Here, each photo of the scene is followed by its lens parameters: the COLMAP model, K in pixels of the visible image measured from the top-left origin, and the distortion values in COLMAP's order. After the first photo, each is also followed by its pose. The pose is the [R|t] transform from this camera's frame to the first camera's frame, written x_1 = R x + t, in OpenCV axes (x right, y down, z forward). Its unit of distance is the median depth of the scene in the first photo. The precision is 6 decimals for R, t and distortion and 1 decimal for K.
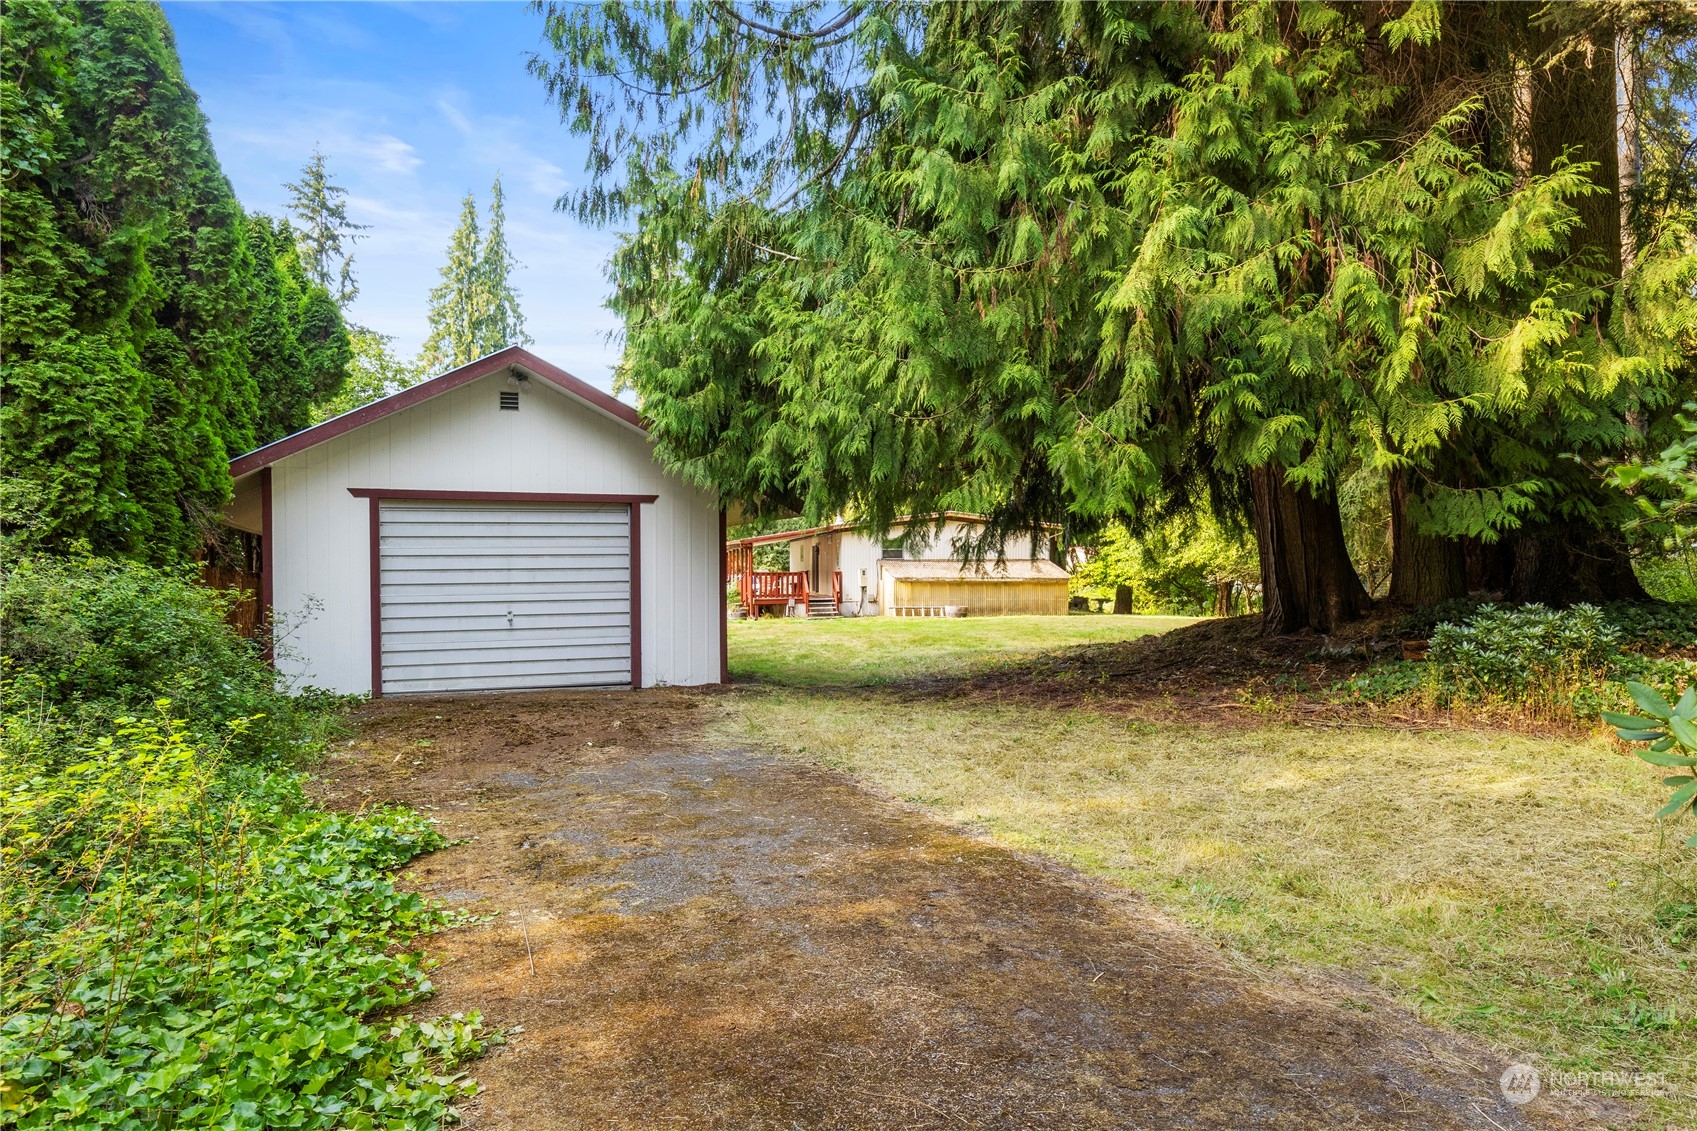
lens RADIAL K [[1145.3, 0, 850.7], [0, 1145.3, 565.3], [0, 0, 1]] dist [0.011392, 0.002930]
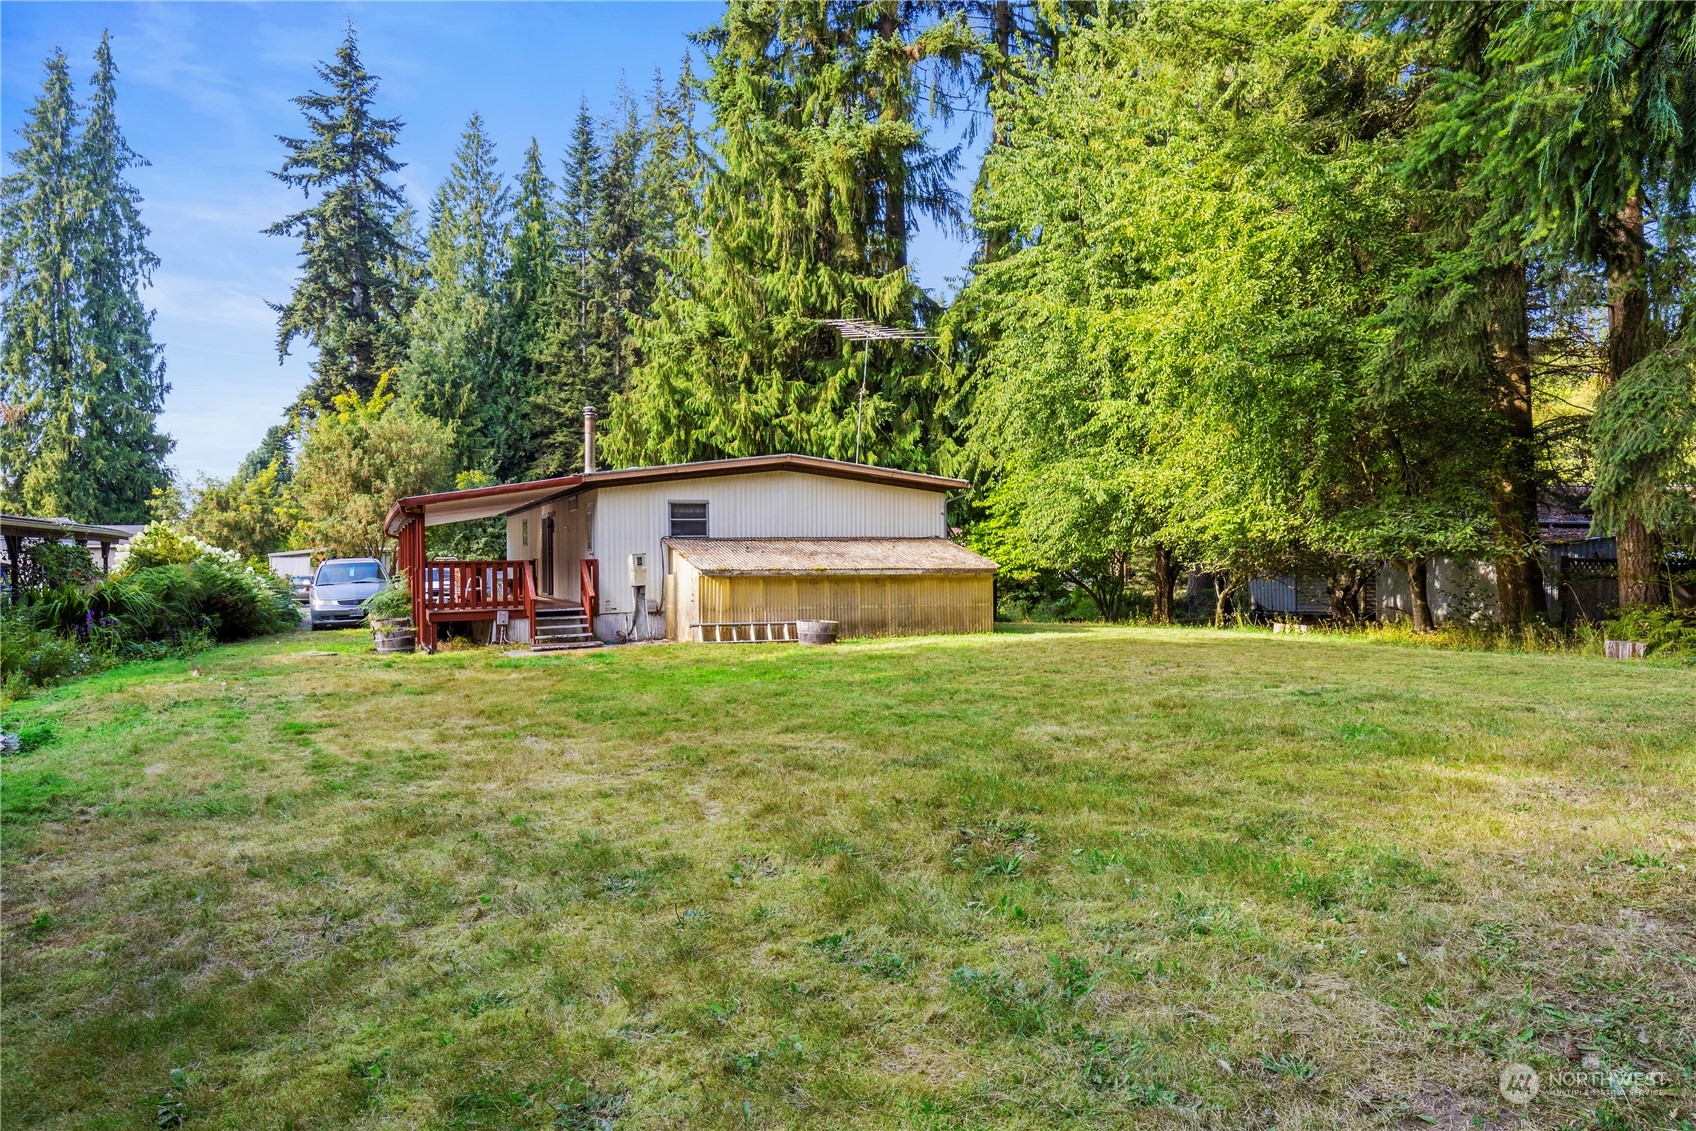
lens RADIAL K [[1144.6, 0, 849.4], [0, 1144.6, 555.2], [0, 0, 1]] dist [0.011392, 0.002930]
pose [[0.973976, -0.003982, 0.226614, -0.008984], [0.004286, 0.999990, -0.000853, 0.002705], [-0.226609, 0.001802, 0.973984, 0.264954]]
